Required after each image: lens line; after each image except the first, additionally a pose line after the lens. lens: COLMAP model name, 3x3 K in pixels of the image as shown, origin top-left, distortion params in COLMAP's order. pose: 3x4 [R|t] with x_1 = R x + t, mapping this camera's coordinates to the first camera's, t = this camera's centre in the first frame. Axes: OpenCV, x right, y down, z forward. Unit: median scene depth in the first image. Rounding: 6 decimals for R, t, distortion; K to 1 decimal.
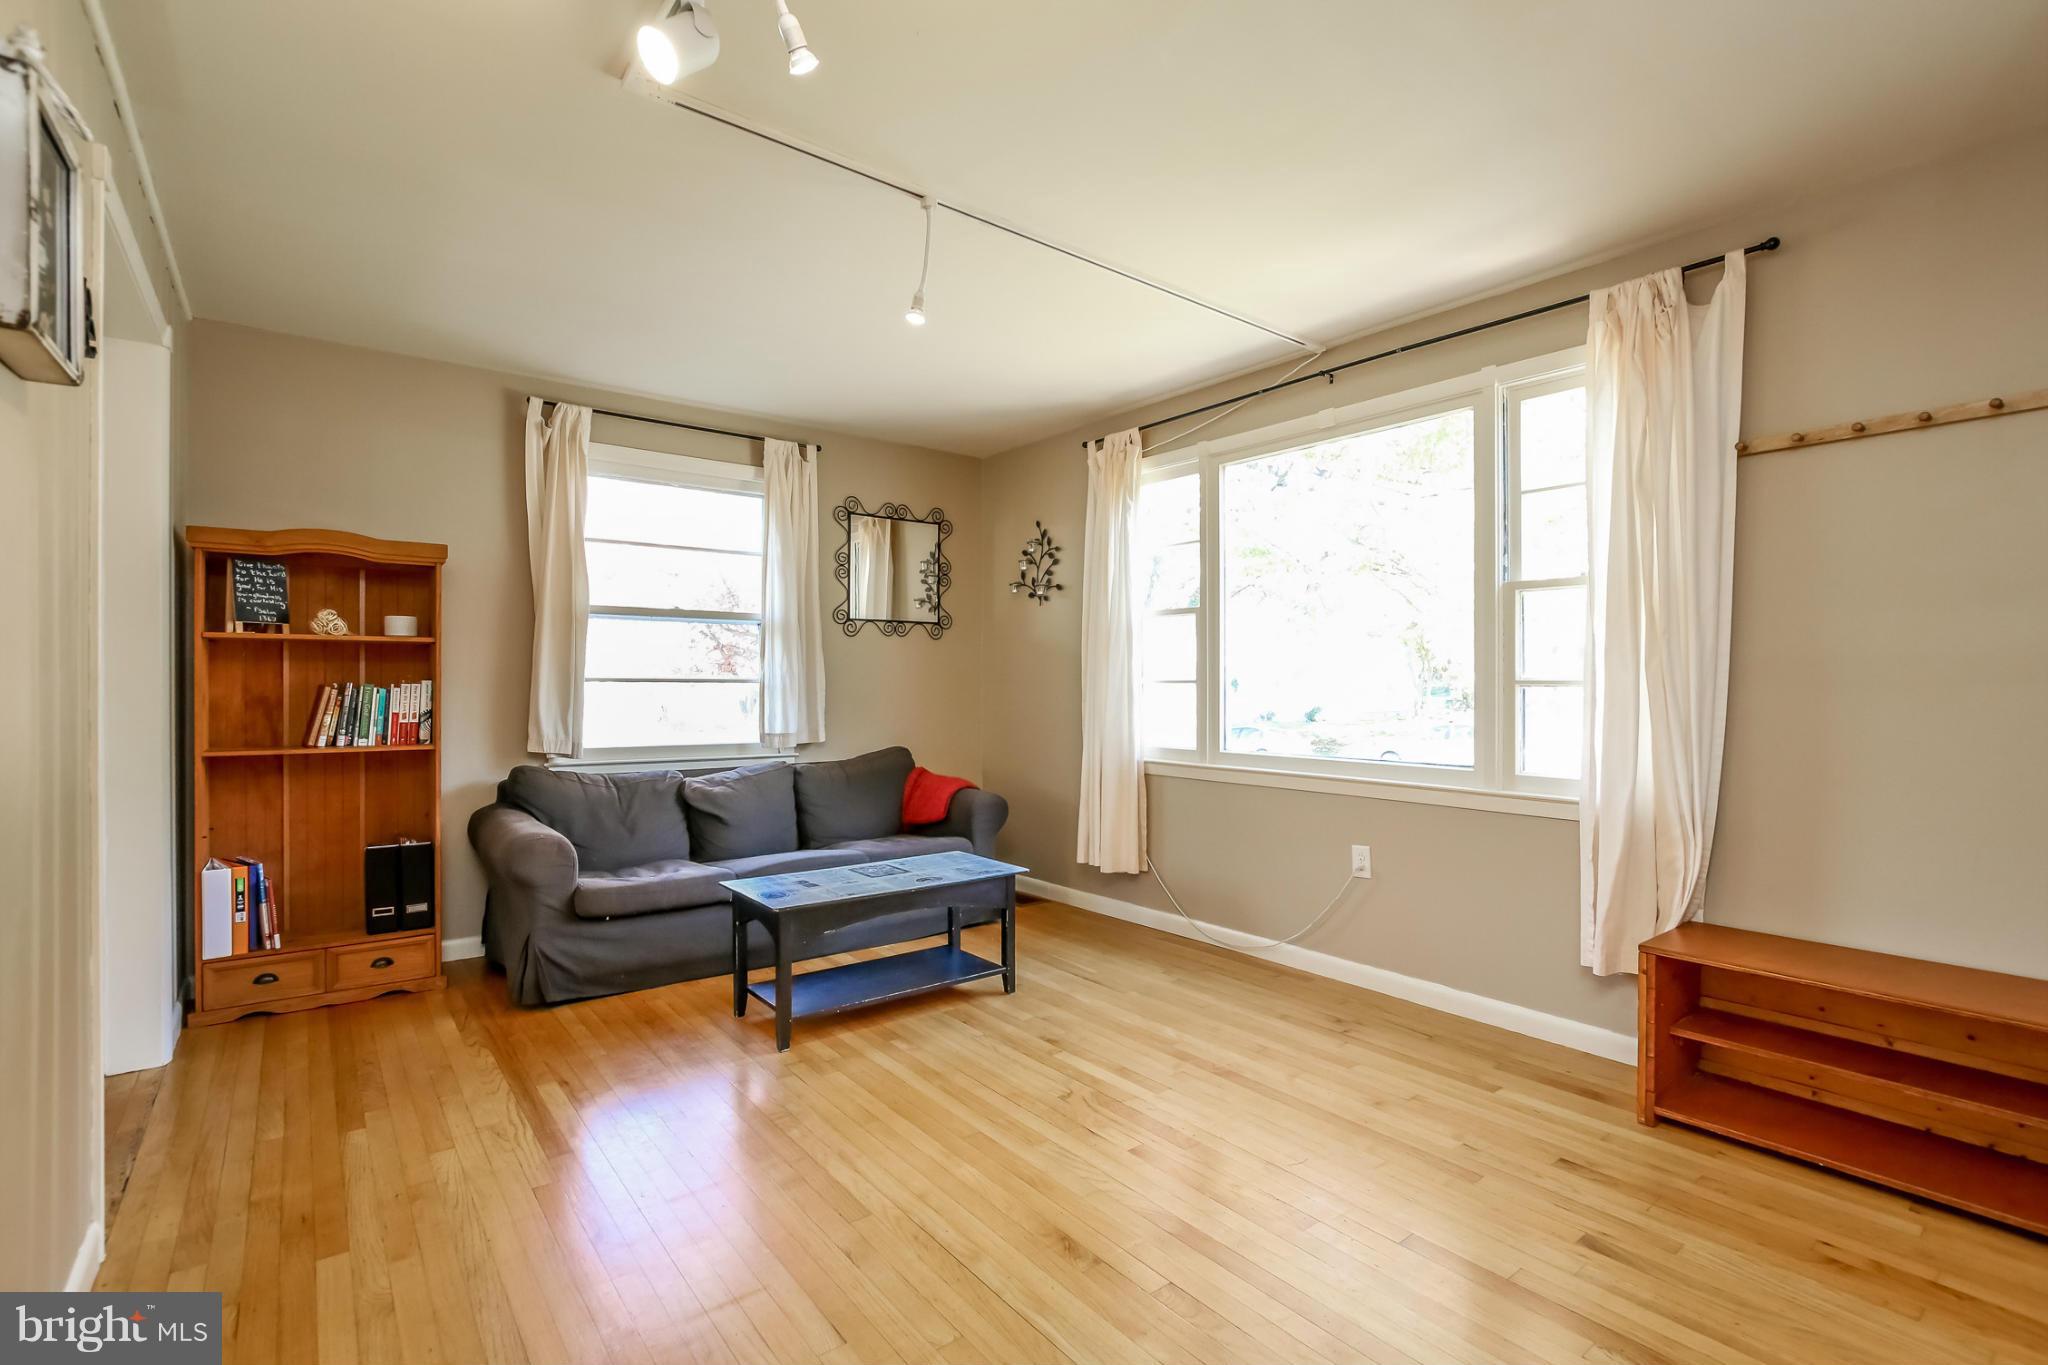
lens RADIAL K [[941.2, 0, 1023.6], [0, 941.2, 686.3], [0, 0, 1]] dist [-0.015022, -0.000212]
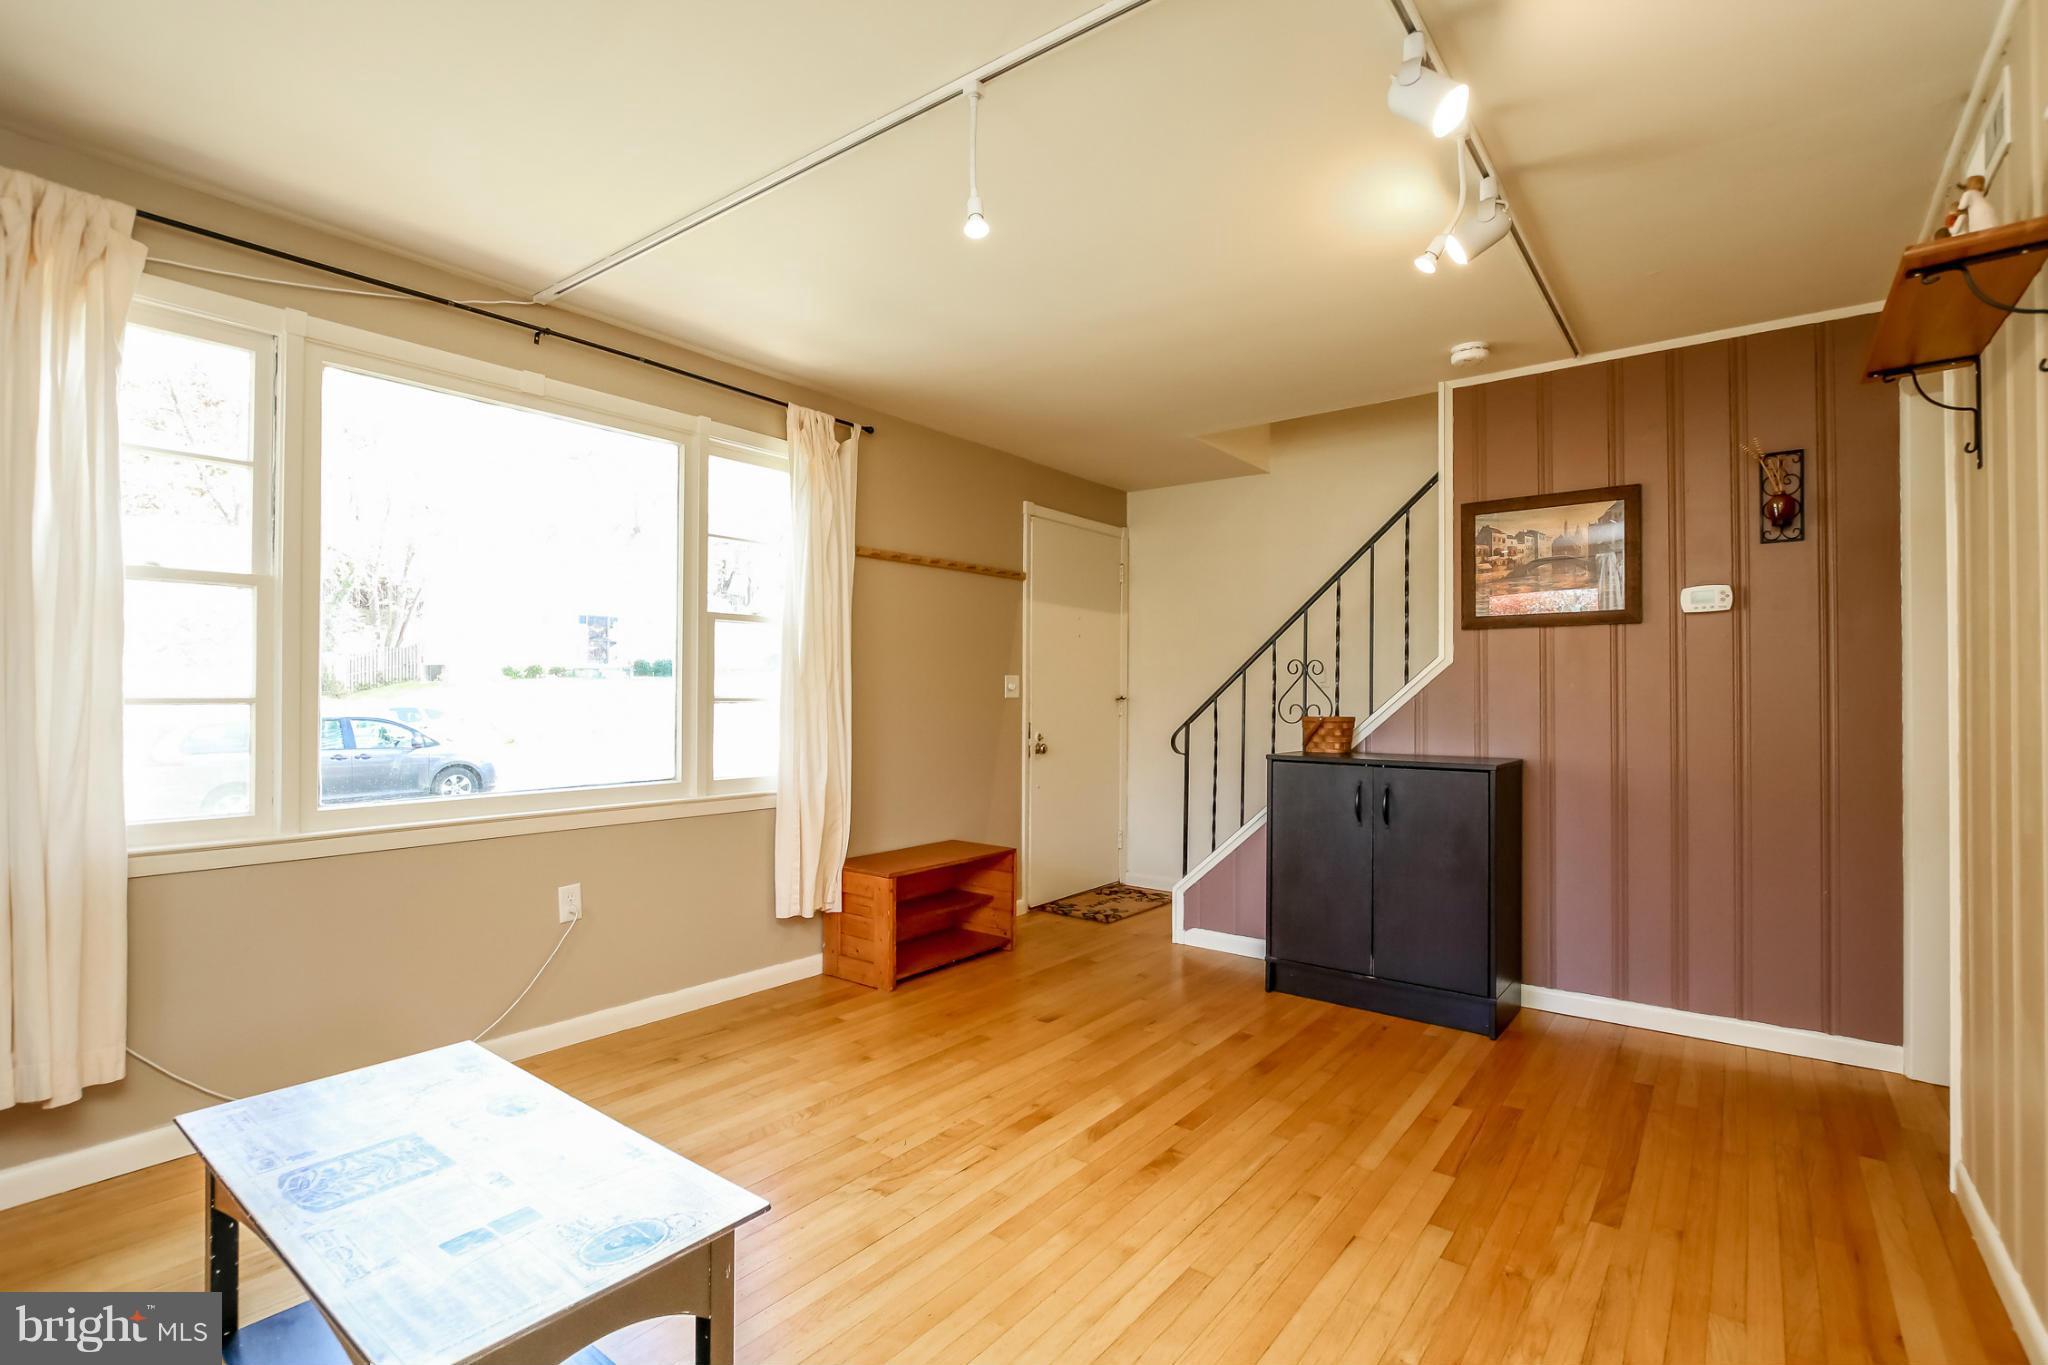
lens RADIAL K [[941.2, 0, 1023.6], [0, 941.2, 686.3], [0, 0, 1]] dist [-0.015022, -0.000212]
pose [[-0.242386, 0.005790, 0.970163, -0.679906], [0.001722, 0.999983, -0.005537, -0.013539], [-0.970178, 0.000328, -0.242391, 0.905655]]
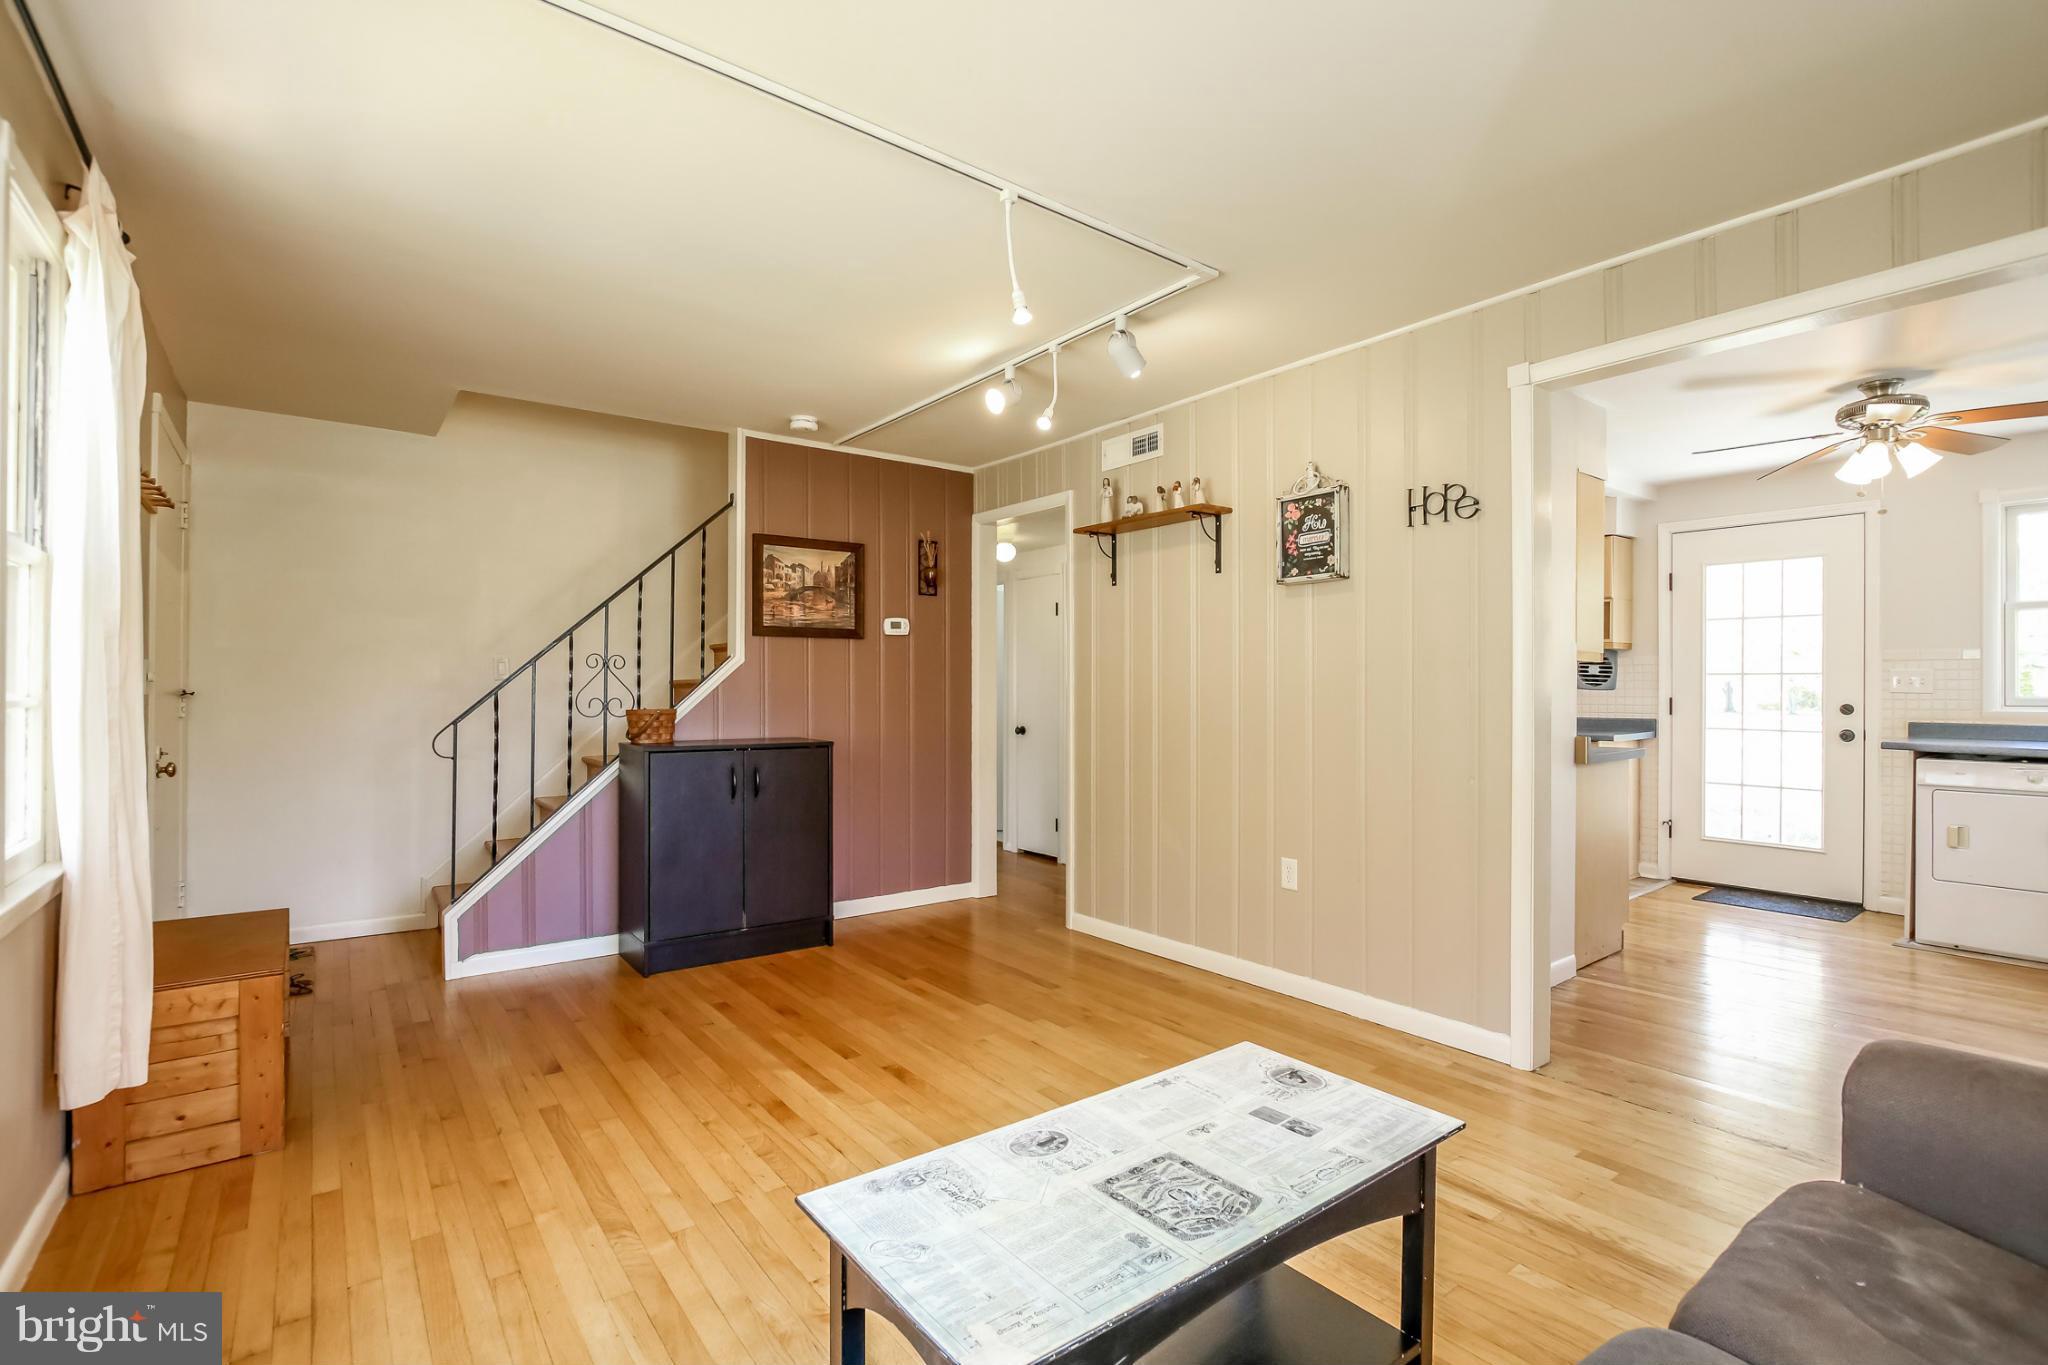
lens RADIAL K [[941.2, 0, 1023.6], [0, 941.2, 686.3], [0, 0, 1]] dist [-0.015022, -0.000212]
pose [[-0.999918, -0.006053, 0.011319, -0.098666], [-0.006003, 0.999972, 0.004426, -0.020956], [-0.011345, 0.004358, -0.999926, 1.539548]]
